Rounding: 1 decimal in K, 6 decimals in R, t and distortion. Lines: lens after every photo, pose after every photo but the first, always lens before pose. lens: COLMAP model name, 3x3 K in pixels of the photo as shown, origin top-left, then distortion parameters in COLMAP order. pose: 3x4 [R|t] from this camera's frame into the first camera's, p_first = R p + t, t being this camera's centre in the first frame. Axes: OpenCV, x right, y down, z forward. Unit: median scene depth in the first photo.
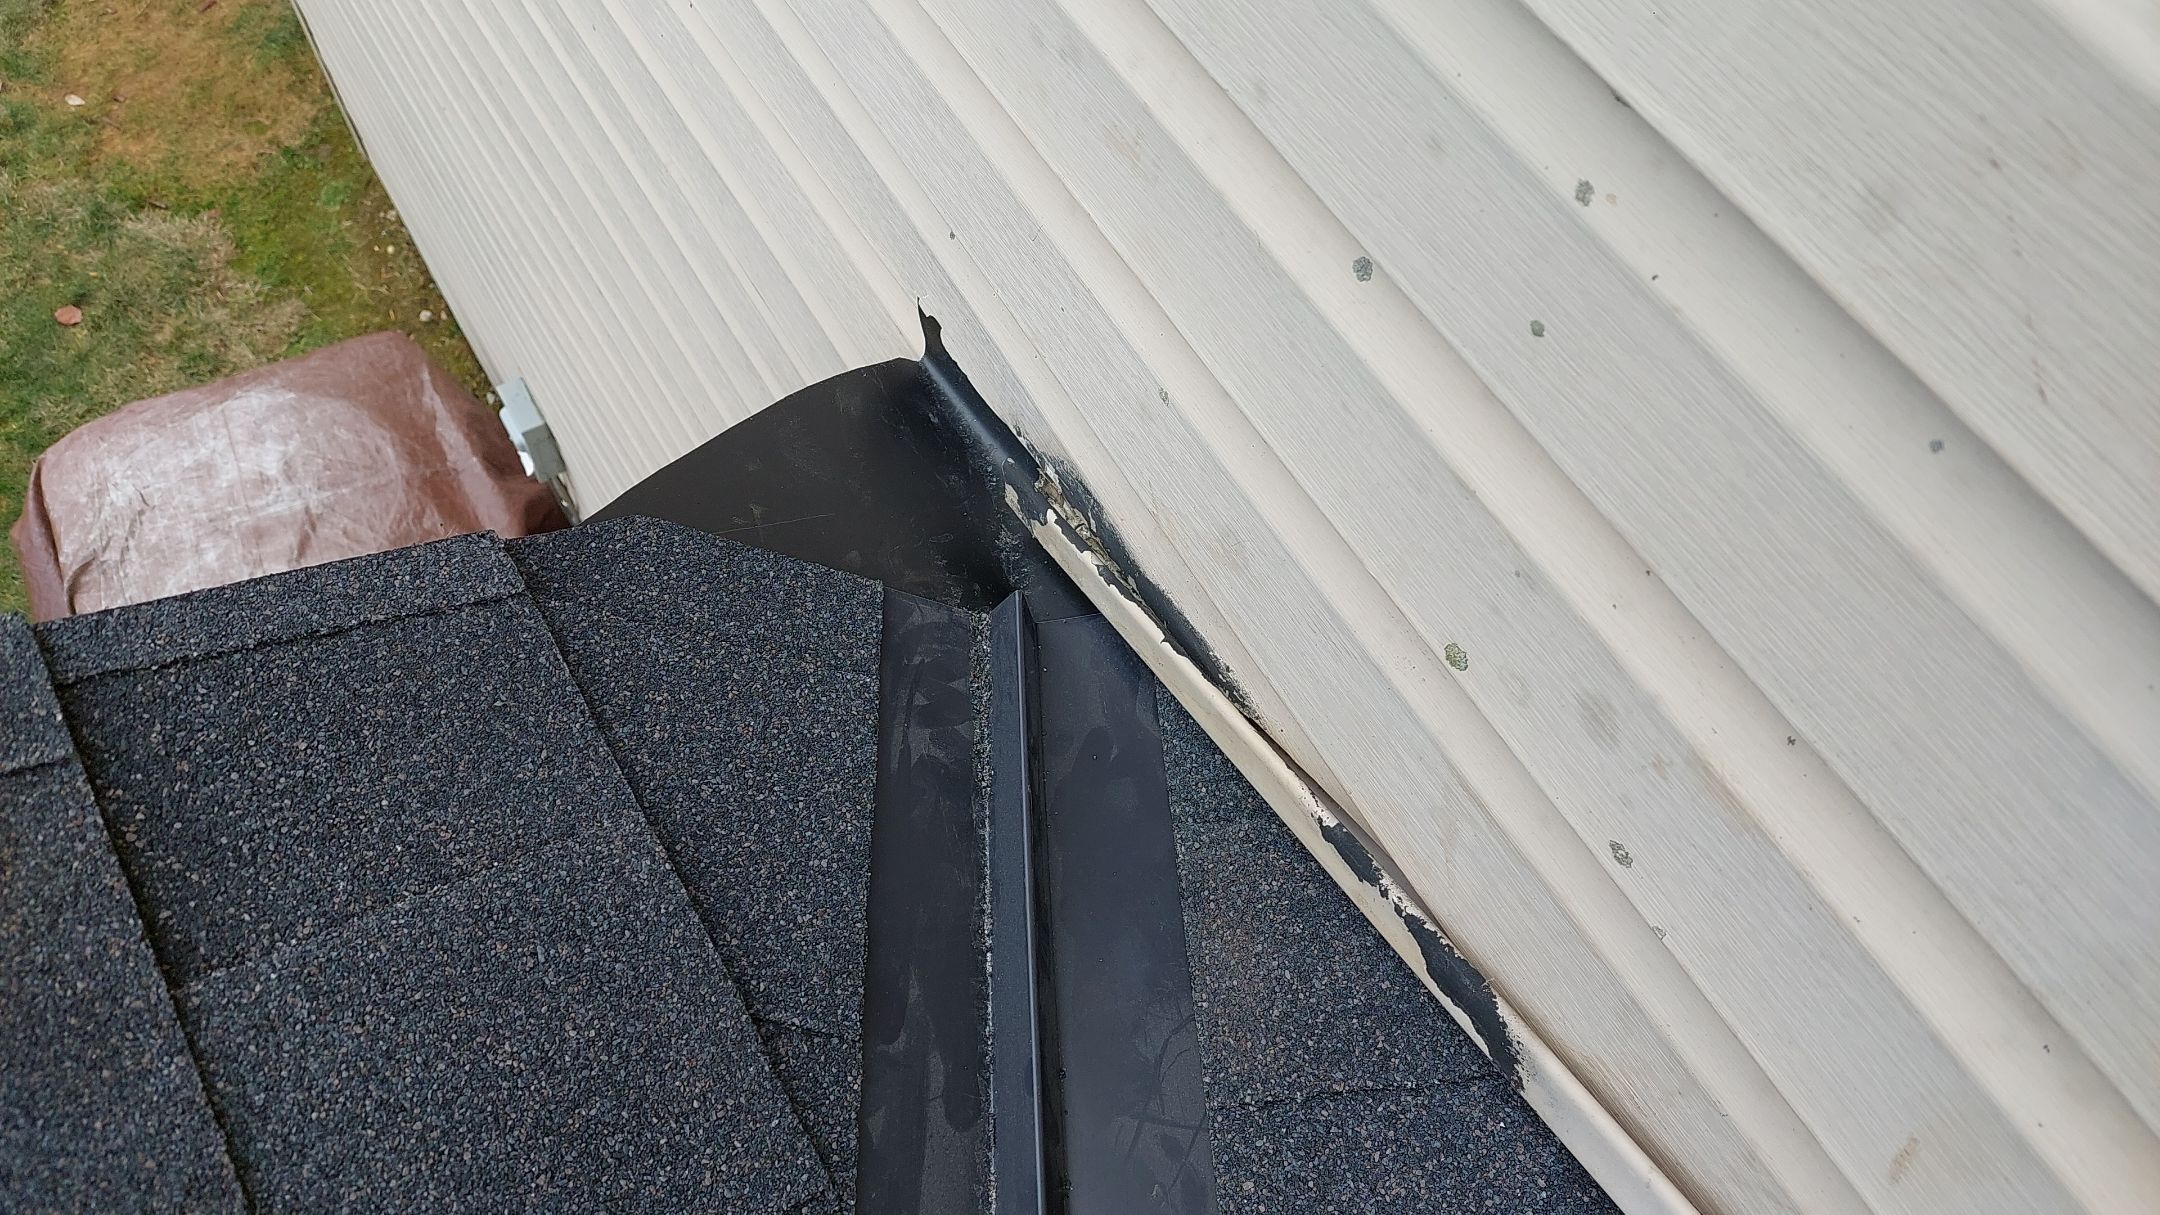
lens RADIAL K [[1485.9, 0, 1080.0], [0, 1485.9, 607.5], [0, 0, 1]] dist [0.062231, -0.068846]
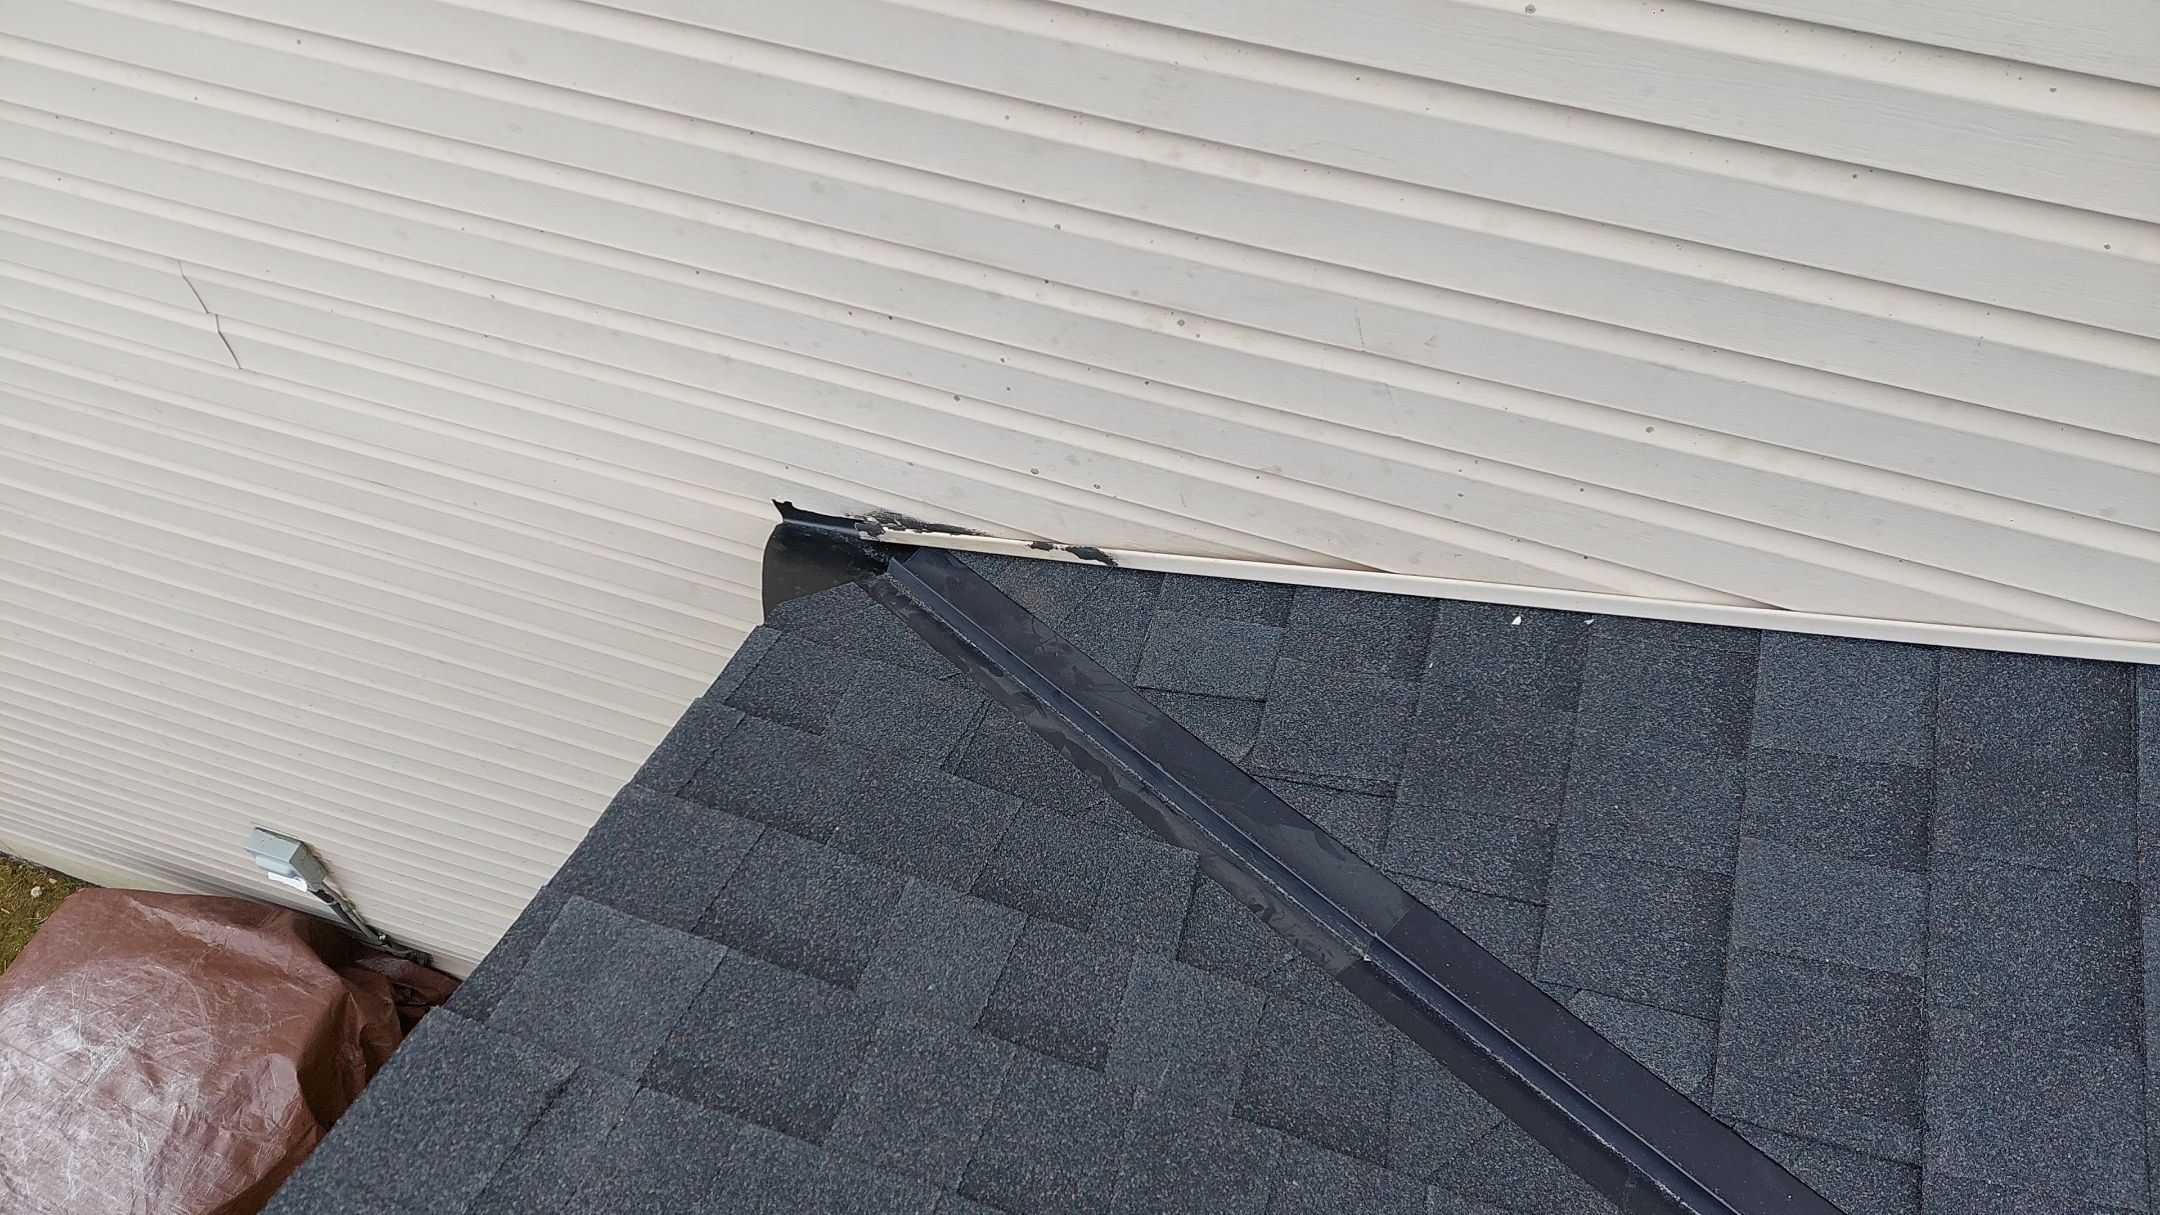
lens RADIAL K [[1485.9, 0, 1080.0], [0, 1485.9, 607.5], [0, 0, 1]] dist [0.062231, -0.068846]
pose [[0.753074, -0.575558, 0.318768, -0.142759], [0.590057, 0.805146, 0.059767, 0.021198], [-0.291054, 0.143082, 0.945947, -0.341275]]
